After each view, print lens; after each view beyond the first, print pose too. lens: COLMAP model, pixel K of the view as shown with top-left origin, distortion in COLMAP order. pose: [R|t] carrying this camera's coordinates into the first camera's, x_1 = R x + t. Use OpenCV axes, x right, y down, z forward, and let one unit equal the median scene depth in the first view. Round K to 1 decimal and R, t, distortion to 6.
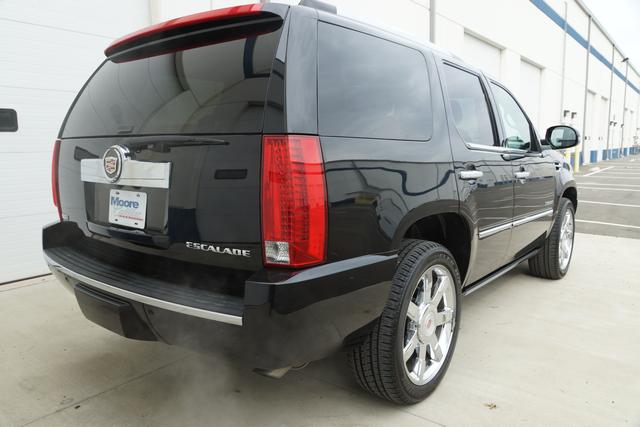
lens RADIAL K [[518.9, 0, 320.0], [0, 518.9, 213.5], [0, 0, 1]] dist [-0.033824, 0.000121]
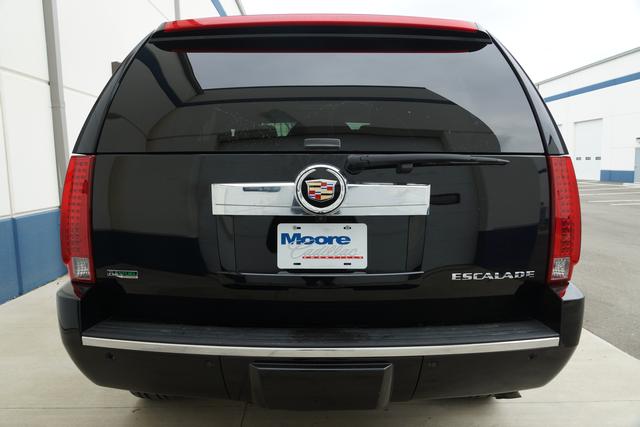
lens RADIAL K [[518.9, 0, 320.0], [0, 518.9, 213.5], [0, 0, 1]] dist [-0.033824, 0.000121]
pose [[0.756299, -0.063998, 0.651088, -0.896932], [0.084933, 0.996386, -0.000719, -0.059592], [-0.648690, 0.055842, 0.759002, 0.422216]]
